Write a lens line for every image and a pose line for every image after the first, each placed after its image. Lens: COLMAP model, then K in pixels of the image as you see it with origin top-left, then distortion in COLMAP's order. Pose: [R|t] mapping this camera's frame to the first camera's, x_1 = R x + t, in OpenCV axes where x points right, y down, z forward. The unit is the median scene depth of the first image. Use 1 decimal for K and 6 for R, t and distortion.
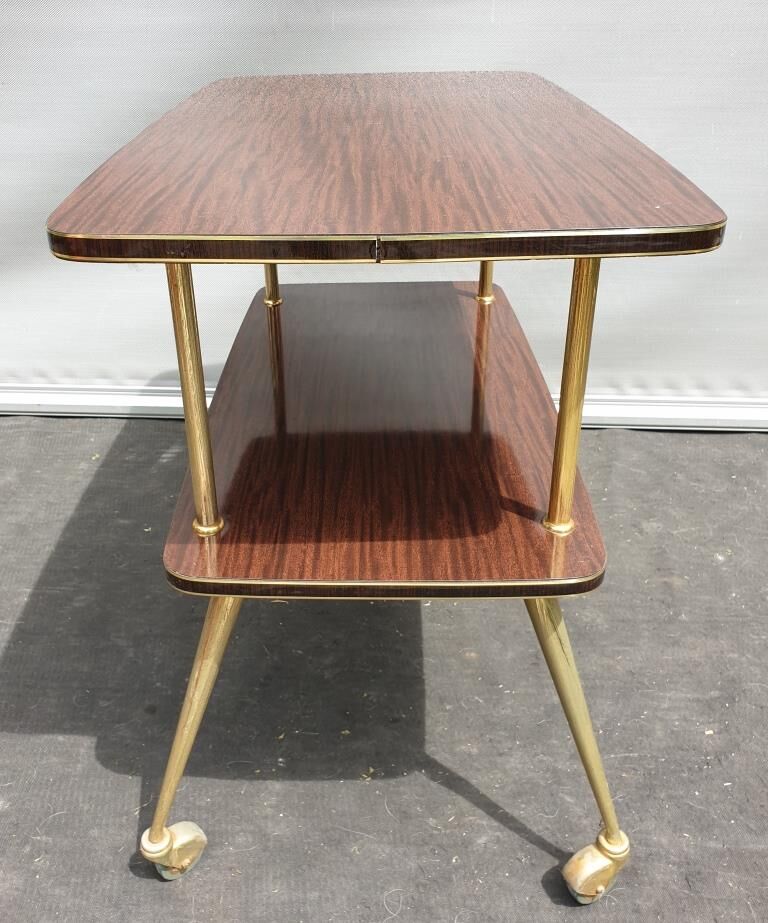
lens RADIAL K [[829.3, 0, 340.3], [0, 829.3, 421.5], [0, 0, 1]] dist [0.020653, 0.023242]
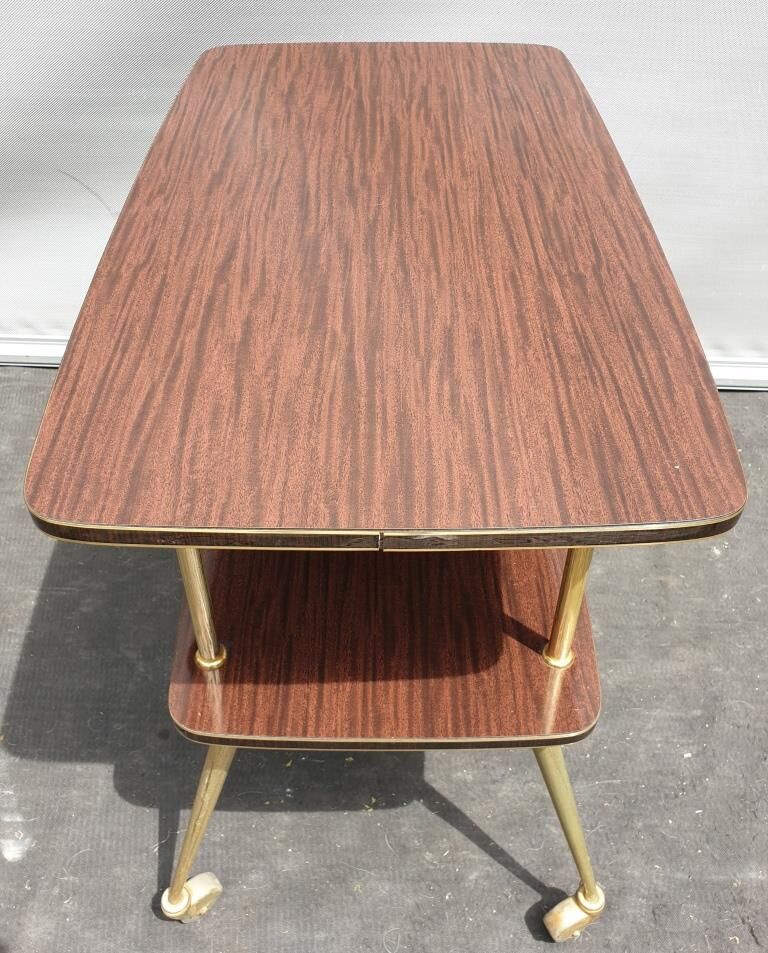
lens RADIAL K [[848.9, 0, 367.0], [0, 848.9, 433.1], [0, 0, 1]] dist [0.005004, 0.054158]
pose [[0.999690, -0.002812, 0.024735, 0.003125], [-0.003135, 0.971471, 0.237140, -0.282203], [-0.024696, -0.237144, 0.971161, 0.043077]]
